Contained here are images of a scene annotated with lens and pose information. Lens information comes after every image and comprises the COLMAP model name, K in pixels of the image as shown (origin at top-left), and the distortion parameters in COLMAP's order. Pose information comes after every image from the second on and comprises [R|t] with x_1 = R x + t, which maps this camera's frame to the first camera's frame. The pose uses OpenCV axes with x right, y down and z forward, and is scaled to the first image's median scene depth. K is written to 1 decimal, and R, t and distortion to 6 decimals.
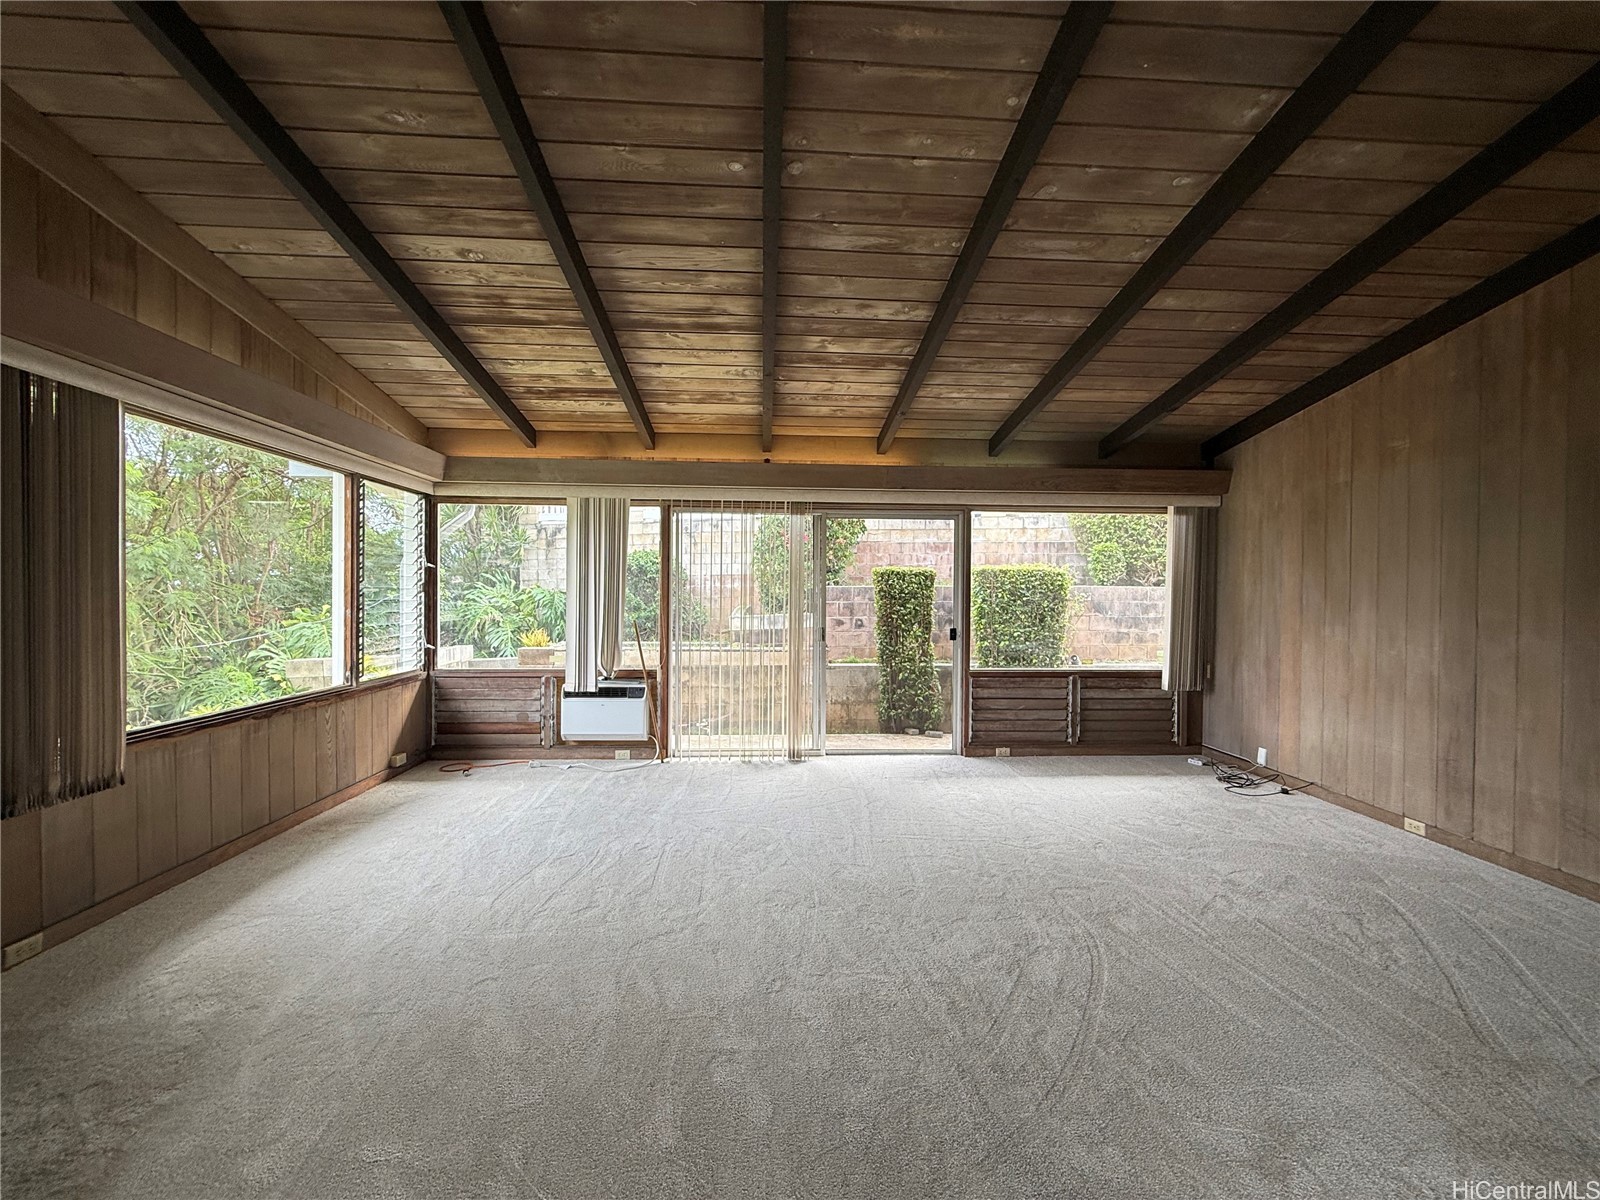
lens RADIAL K [[635.6, 0, 800.0], [0, 635.6, 600.0], [0, 0, 1]] dist [-0.000324, -0.000304]
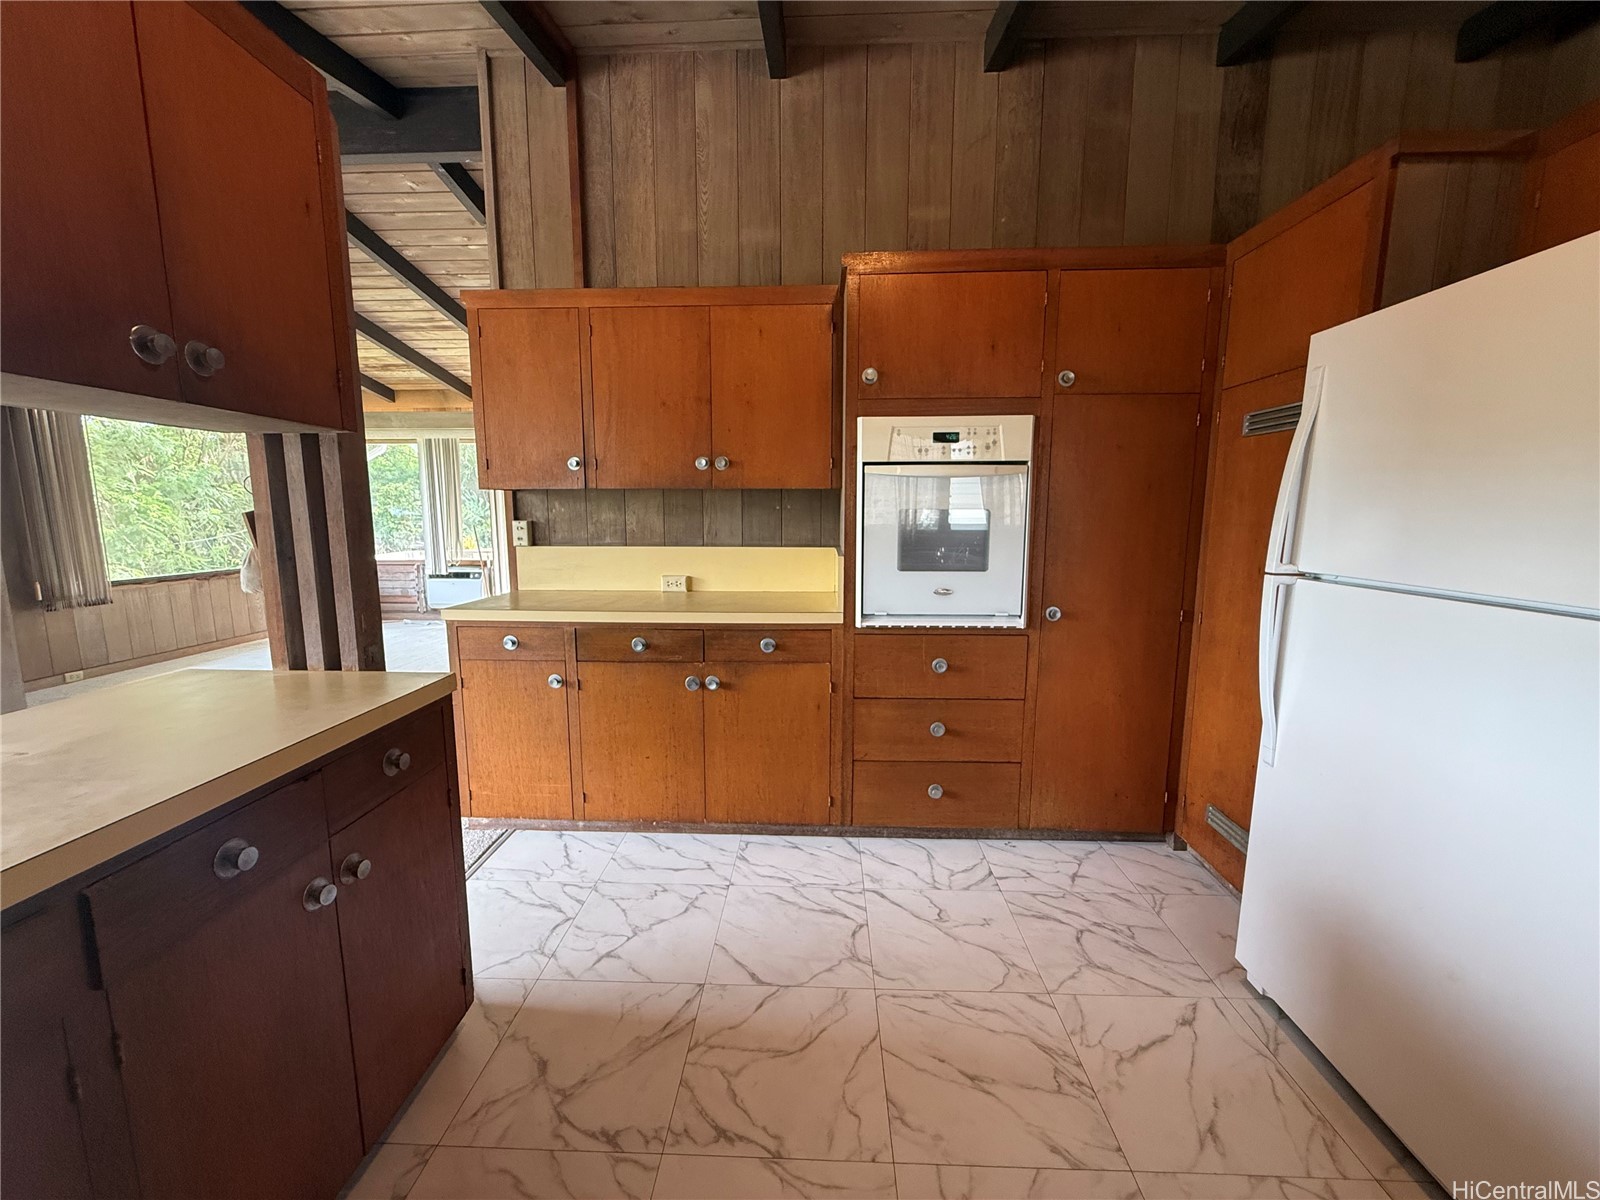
lens RADIAL K [[635.6, 0, 800.0], [0, 635.6, 600.0], [0, 0, 1]] dist [-0.000324, -0.000304]
pose [[0.995362, 0.004922, -0.096072, 0.627227], [0.007294, 0.991953, 0.126399, 0.023702], [0.095921, -0.126514, 0.987316, -0.371672]]
